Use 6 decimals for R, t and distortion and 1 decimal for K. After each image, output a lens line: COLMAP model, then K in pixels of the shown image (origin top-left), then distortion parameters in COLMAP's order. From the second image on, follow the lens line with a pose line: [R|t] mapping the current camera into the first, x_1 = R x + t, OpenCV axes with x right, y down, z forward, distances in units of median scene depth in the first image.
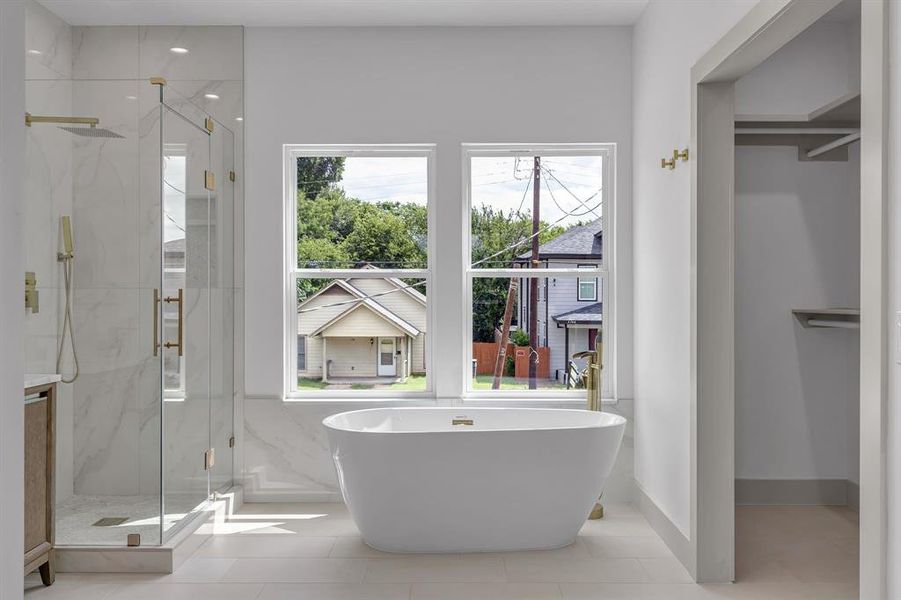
lens RADIAL K [[705.2, 0, 444.5], [0, 705.2, 300.3], [0, 0, 1]] dist [-0.003863, -0.011162]
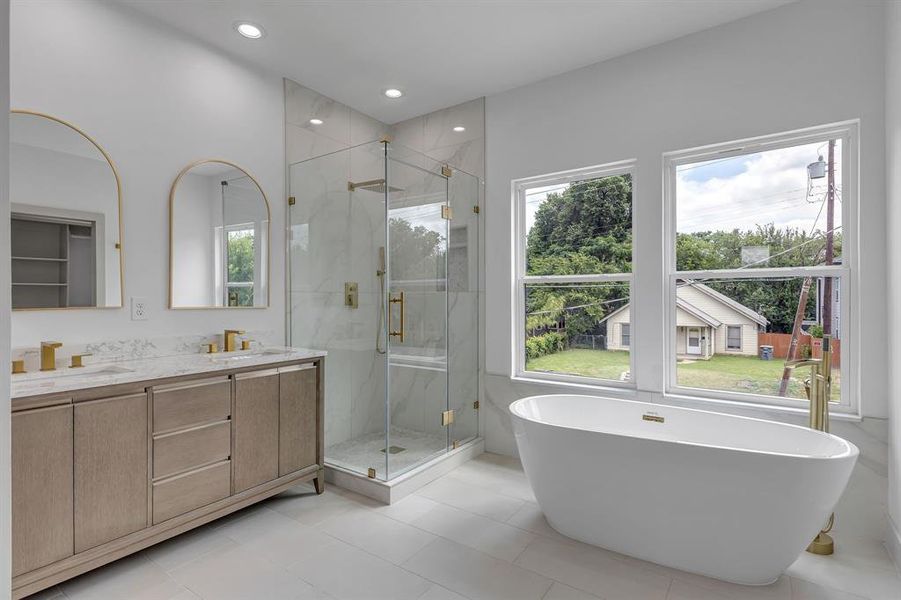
lens RADIAL K [[429.7, 0, 459.8], [0, 429.7, 299.4], [0, 0, 1]] dist [0.000298, 0.000238]
pose [[0.829394, -0.000815, -0.558663, 0.134331], [-0.000683, 0.999997, -0.002472, -0.000714], [0.558663, 0.002432, 0.829391, 0.296996]]
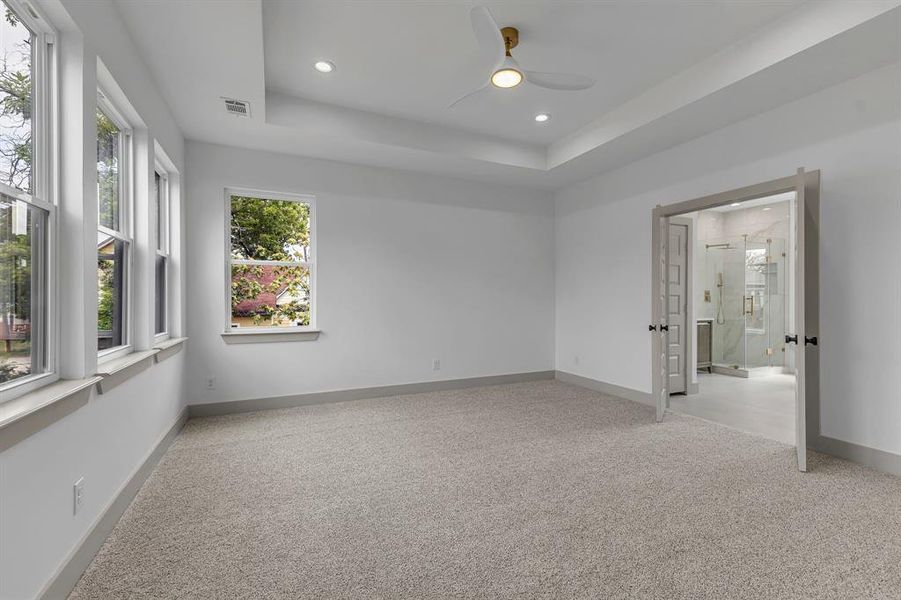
lens RADIAL K [[388.0, 0, 447.9], [0, 388.0, 297.8], [0, 0, 1]] dist [0.002879, 0.000099]
pose [[0.403355, 0.002902, -0.915039, 0.570894], [-0.006627, 0.999978, 0.000250, 0.002991], [0.915019, 0.005964, 0.403366, -0.834163]]
